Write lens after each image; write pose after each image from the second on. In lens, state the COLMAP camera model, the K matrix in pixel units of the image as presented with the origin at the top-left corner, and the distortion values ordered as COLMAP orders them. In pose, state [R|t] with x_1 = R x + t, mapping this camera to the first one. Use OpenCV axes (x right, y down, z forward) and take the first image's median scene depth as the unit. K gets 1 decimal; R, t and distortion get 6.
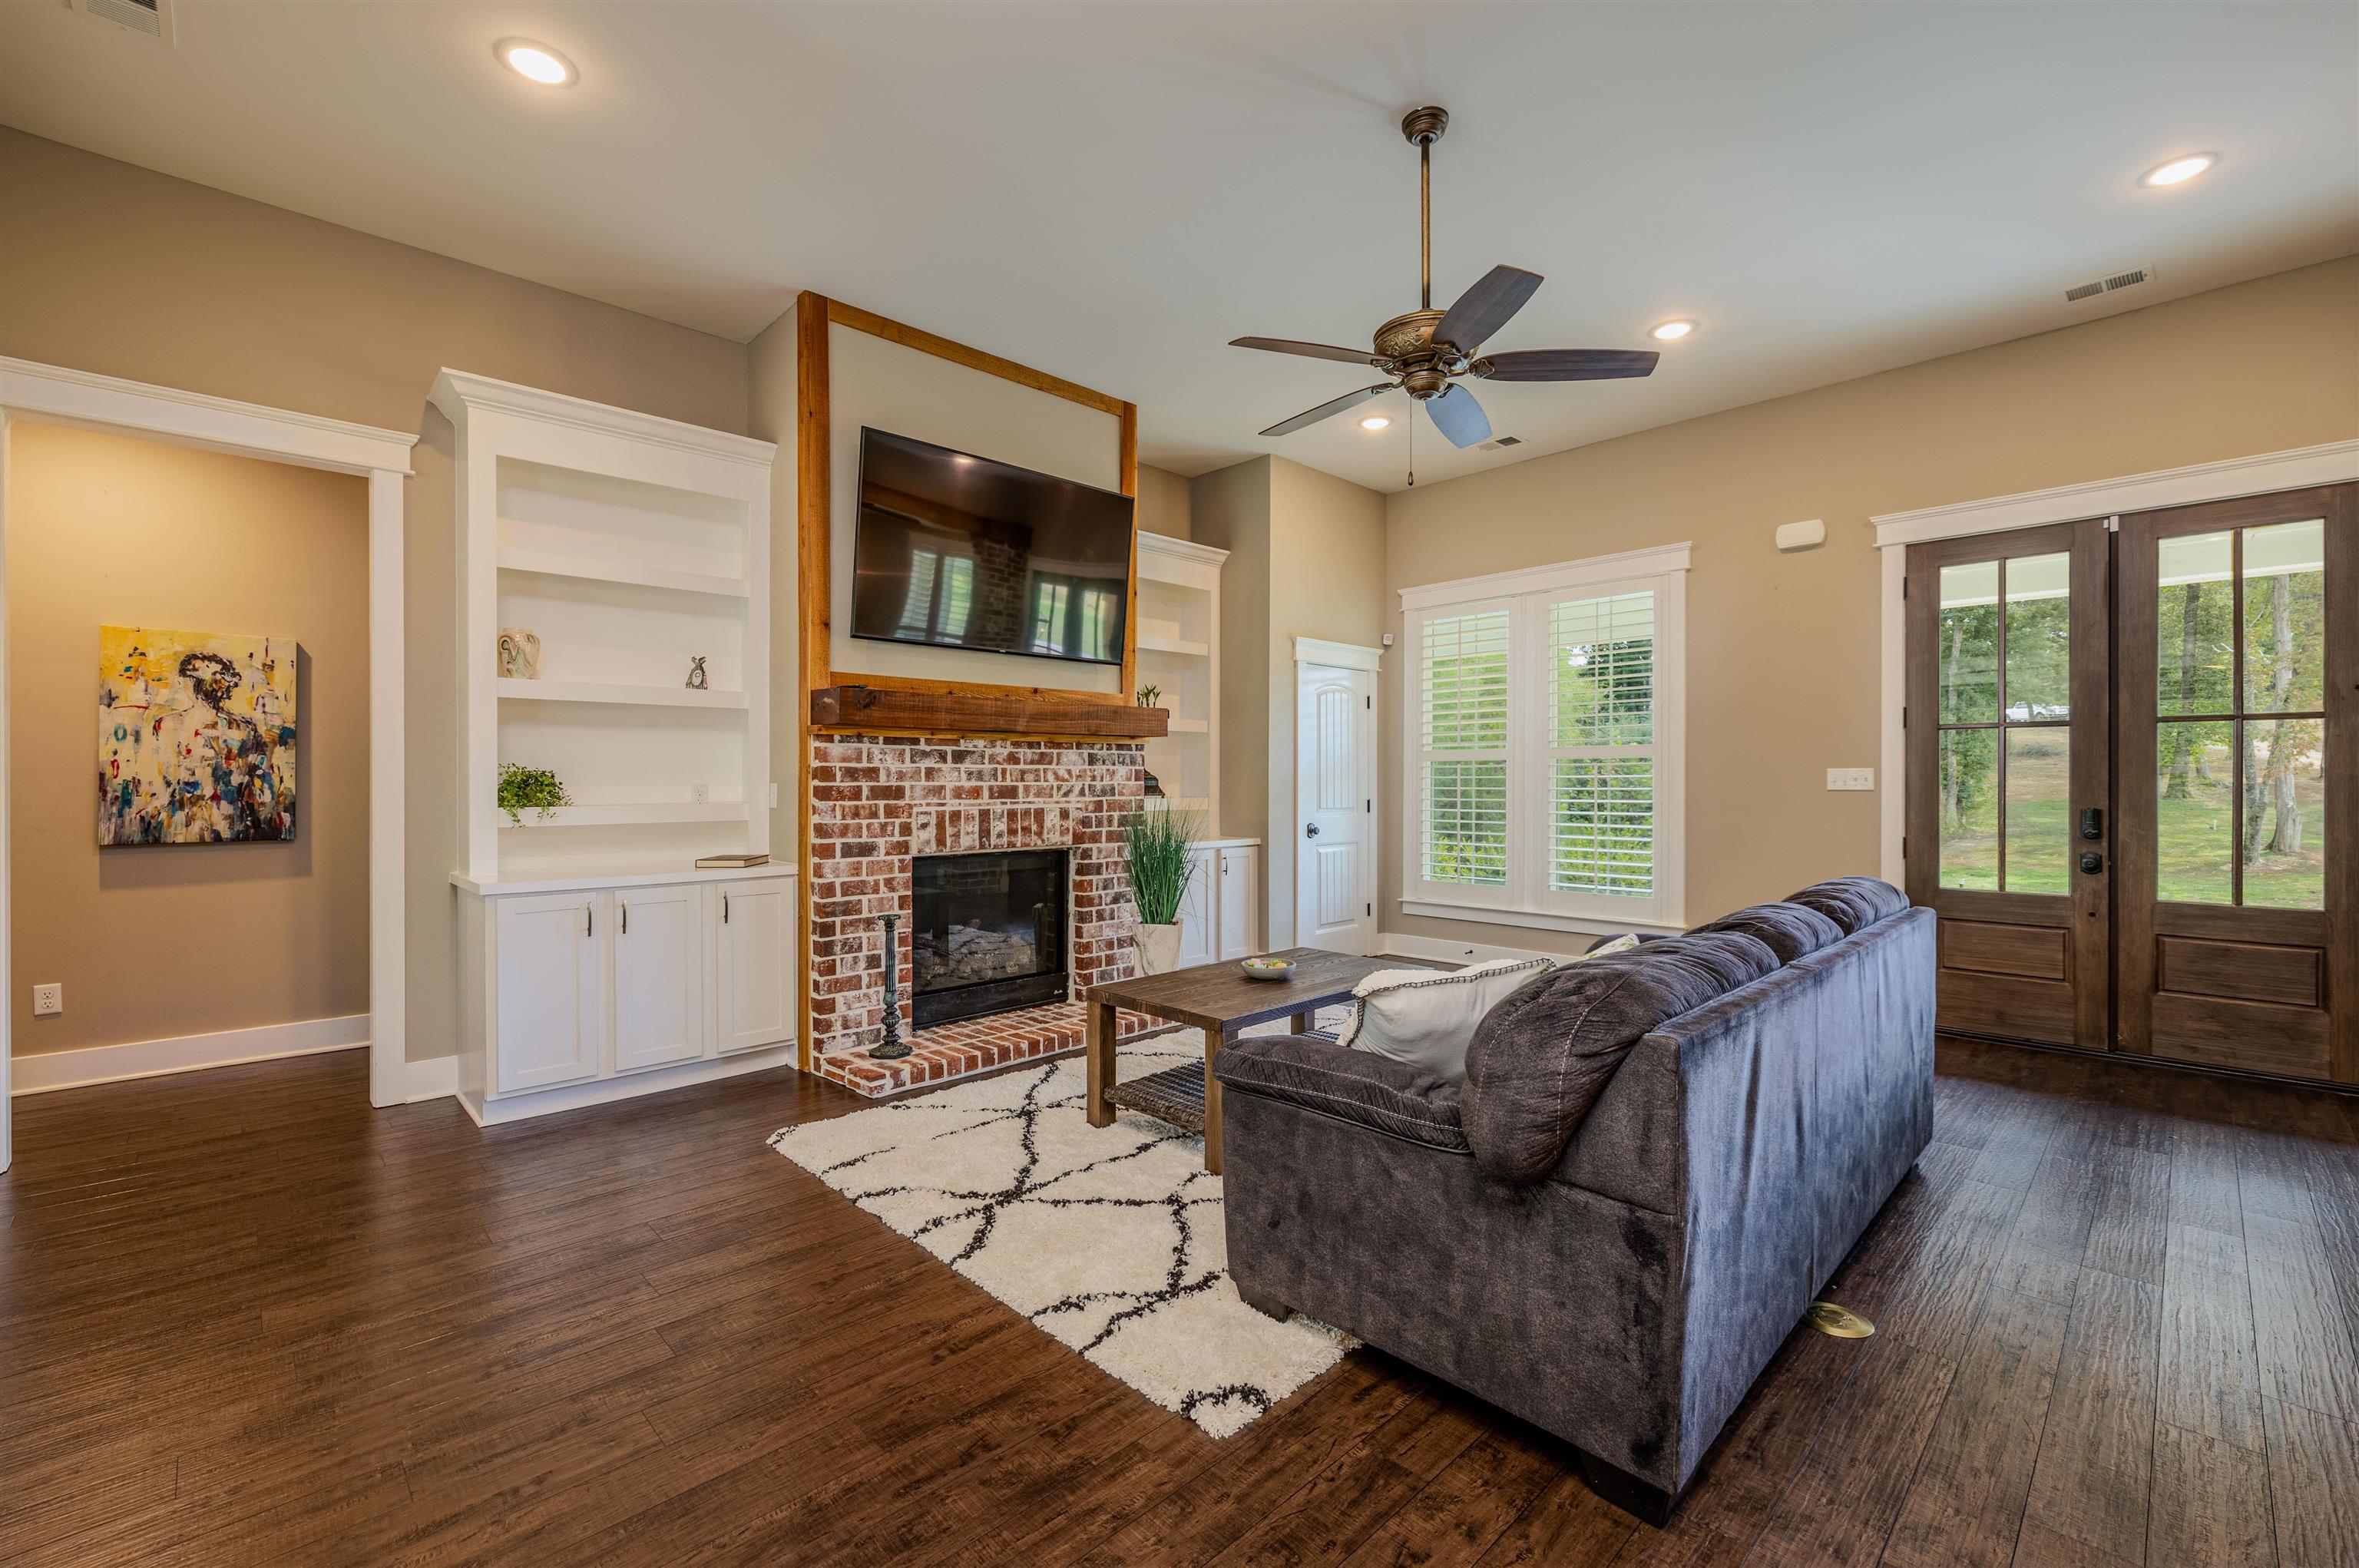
lens RADIAL K [[994.9, 0, 1173.1], [0, 994.9, 778.0], [0, 0, 1]] dist [-0.002069, 0.000399]
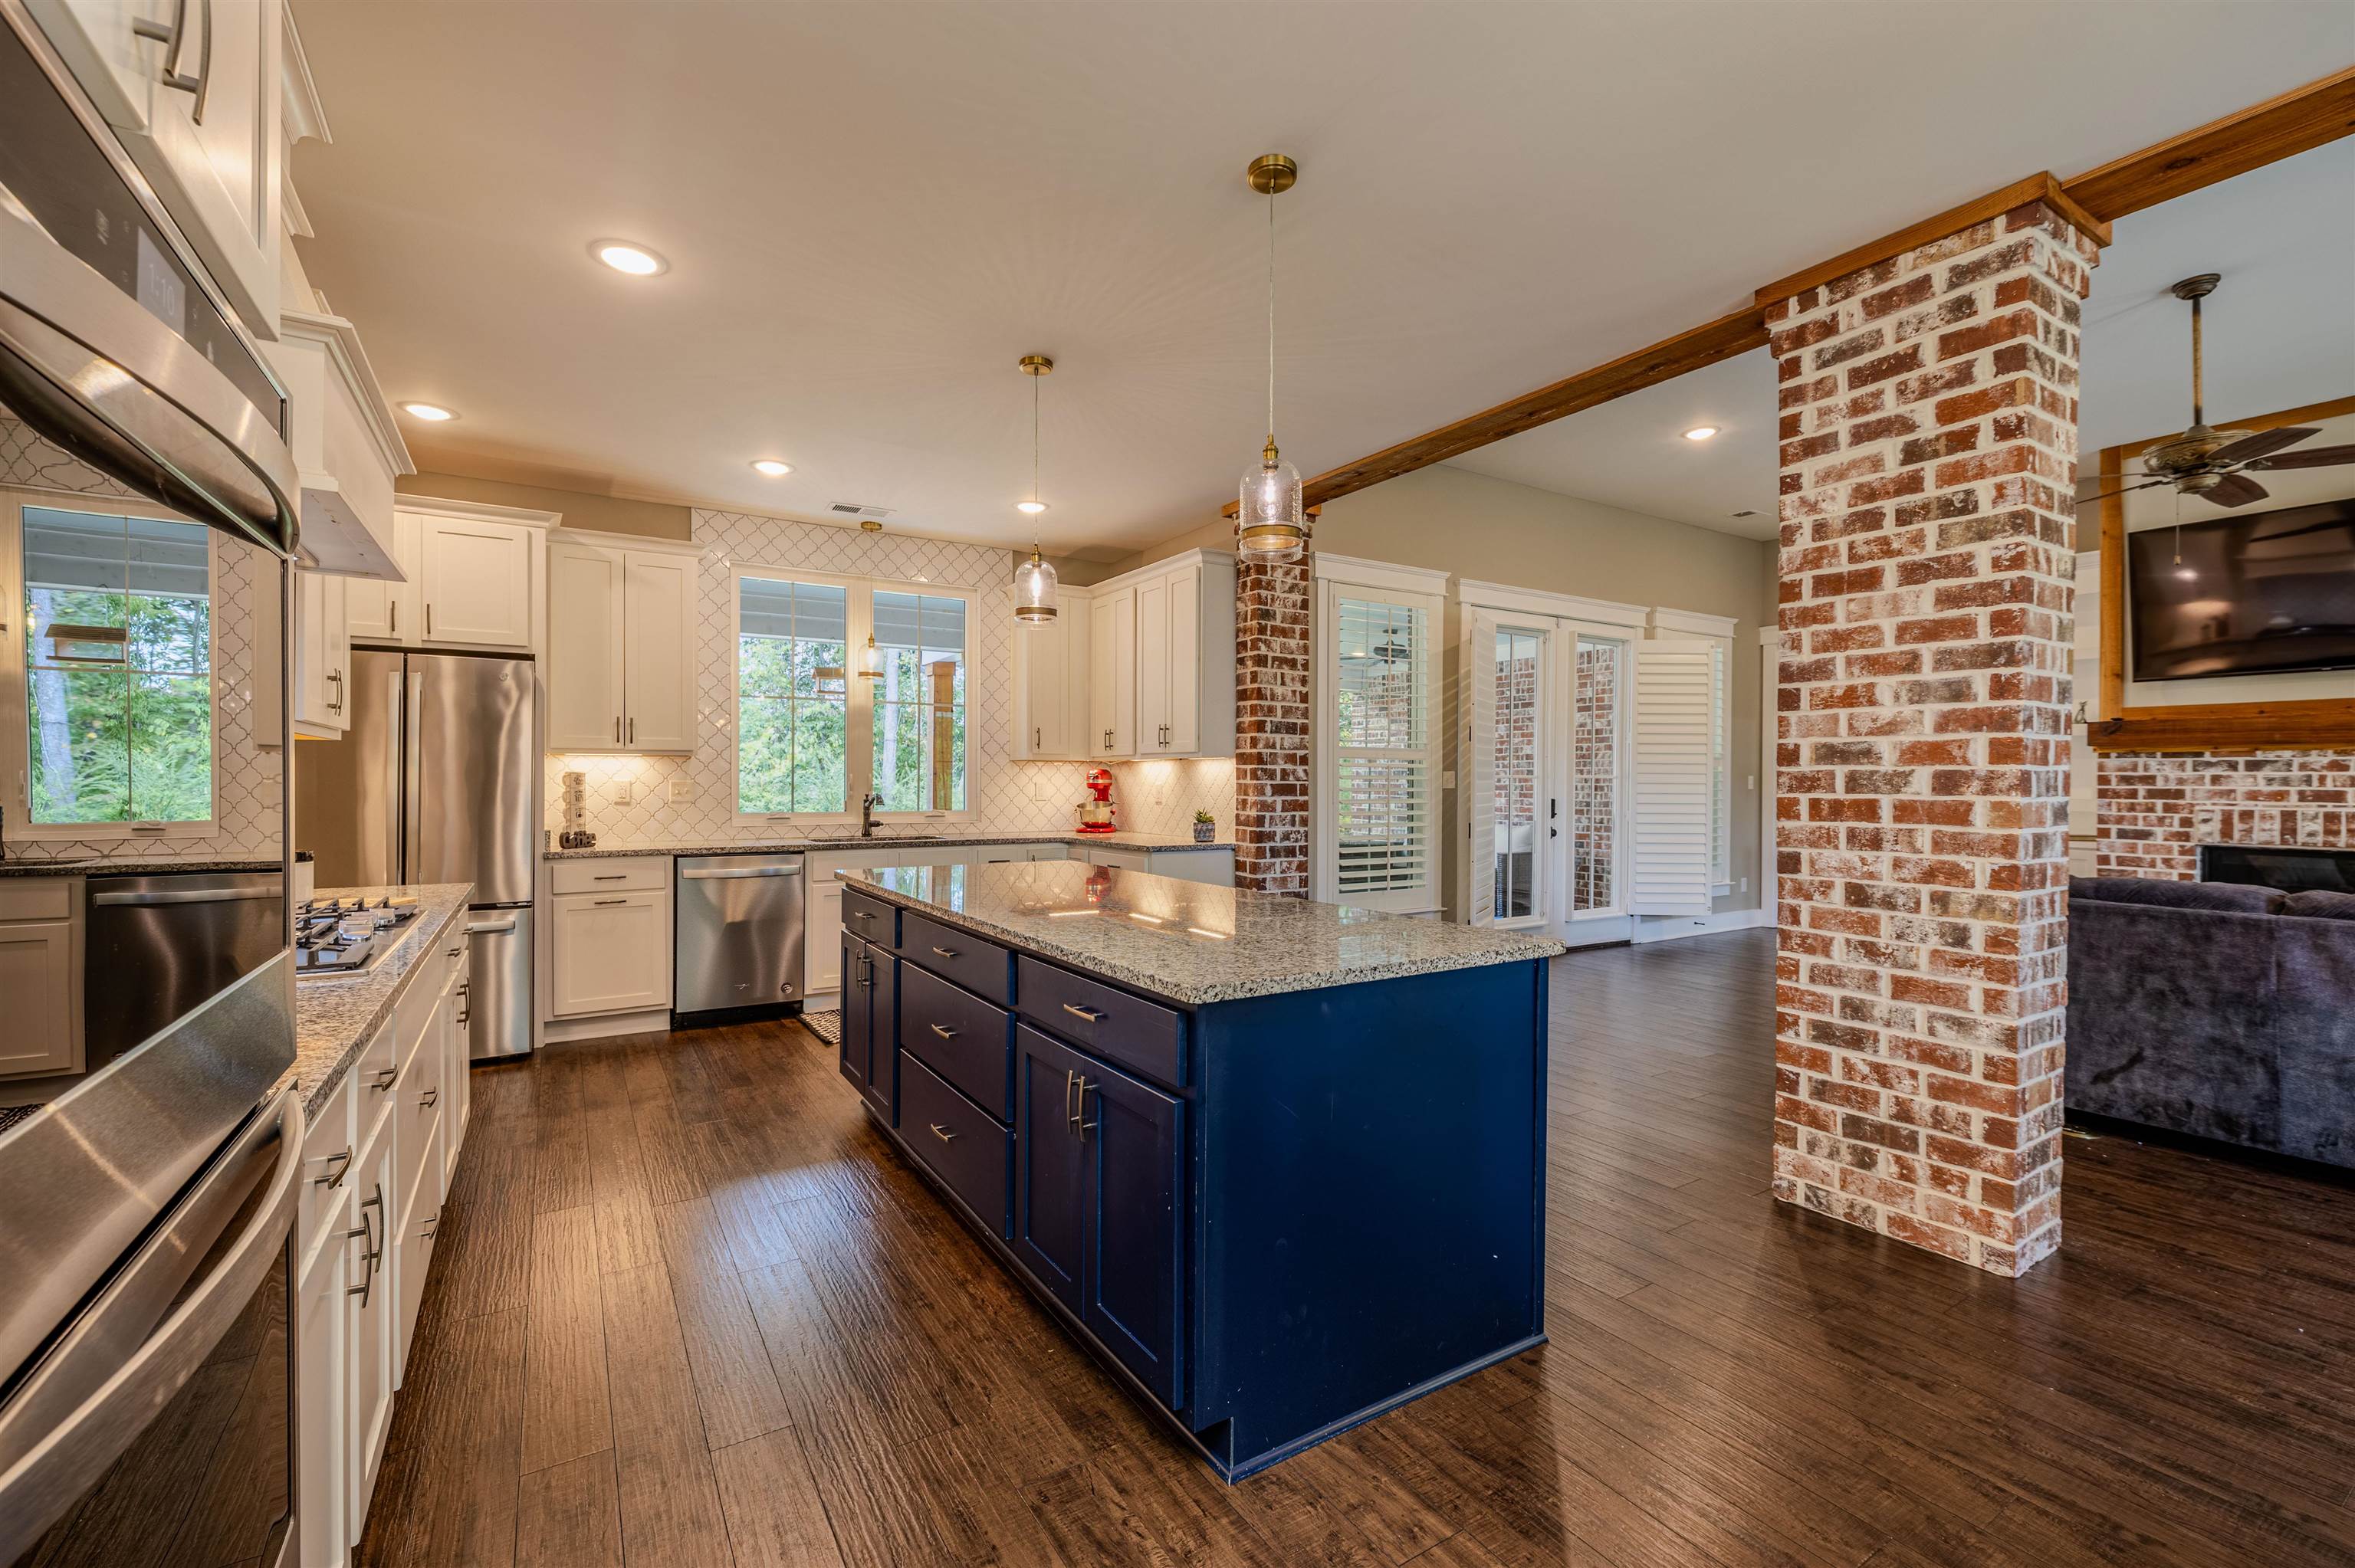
lens RADIAL K [[993.1, 0, 1172.2], [0, 993.1, 772.3], [0, 0, 1]] dist [-0.002069, 0.000399]
pose [[-0.203630, -0.007110, -0.979022, 1.256713], [-0.002265, 0.999974, -0.006791, -0.002328], [0.979045, 0.000835, -0.203641, -0.034093]]
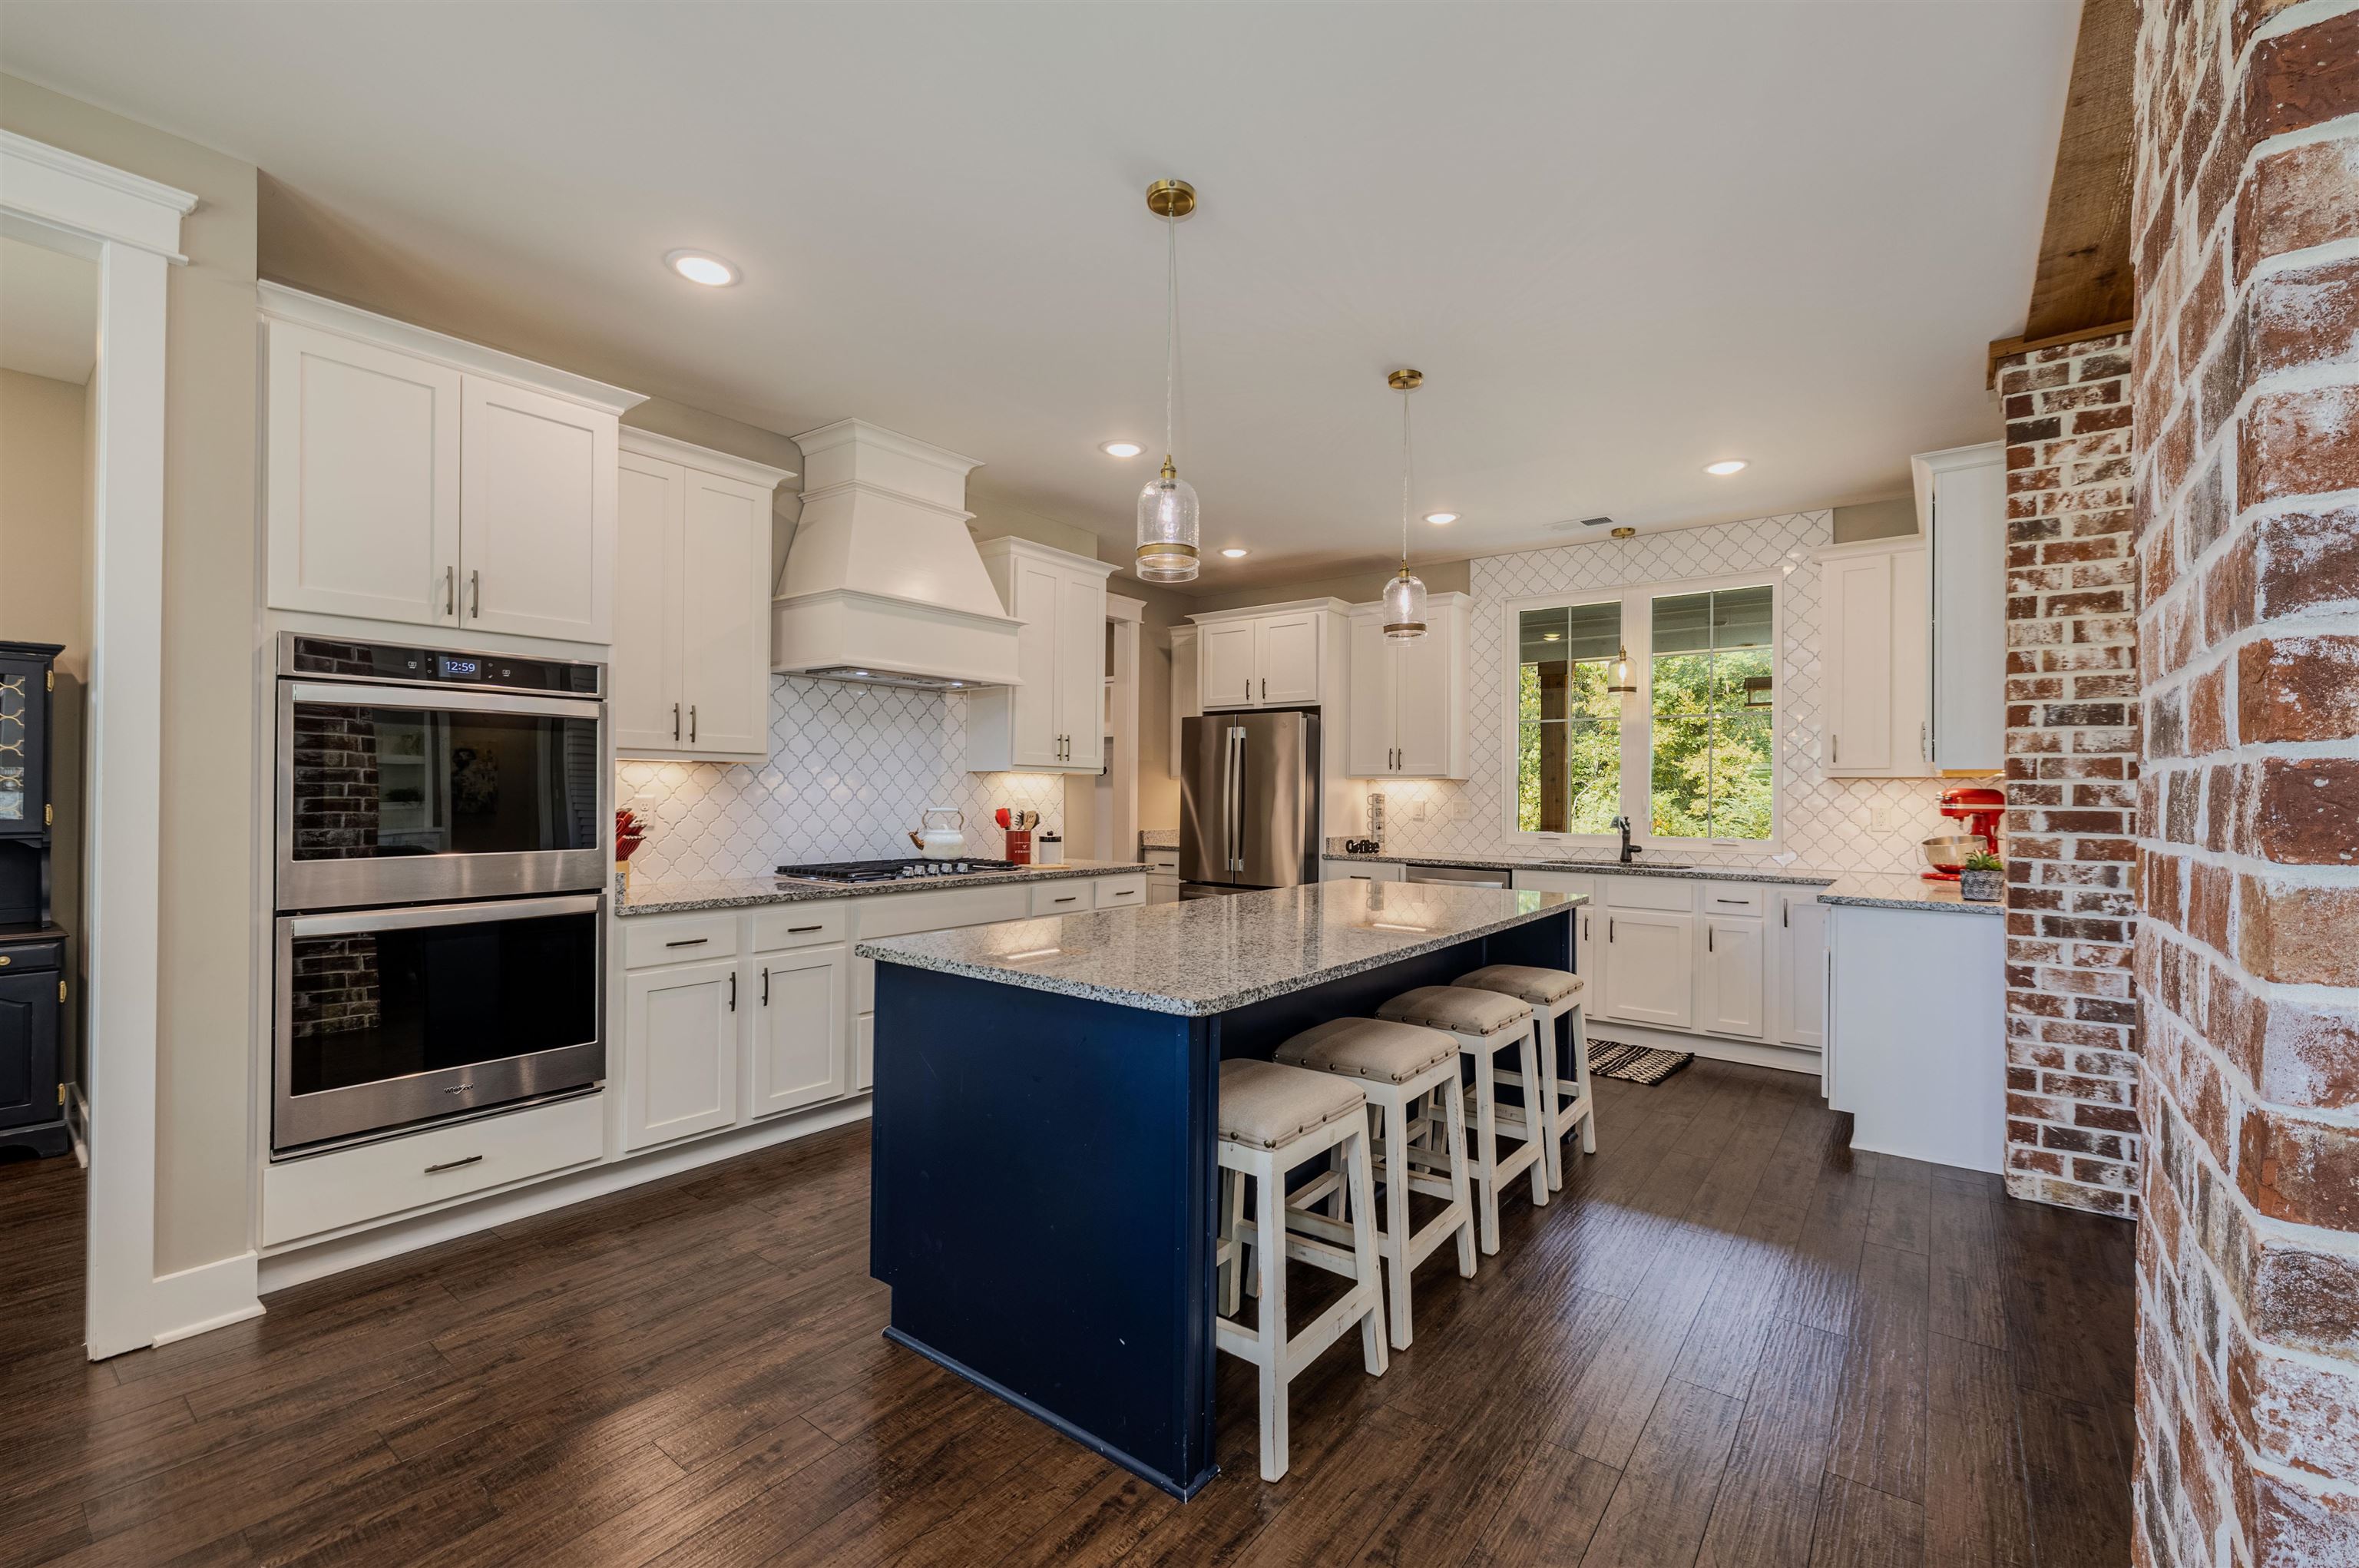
lens RADIAL K [[994.9, 0, 1171.5], [0, 994.9, 787.2], [0, 0, 1]] dist [-0.002069, 0.000399]
pose [[-0.988732, -0.010429, -0.149331, 0.804462], [-0.009098, 0.999913, -0.009595, -0.001356], [0.149418, -0.008128, -0.988741, 0.433453]]
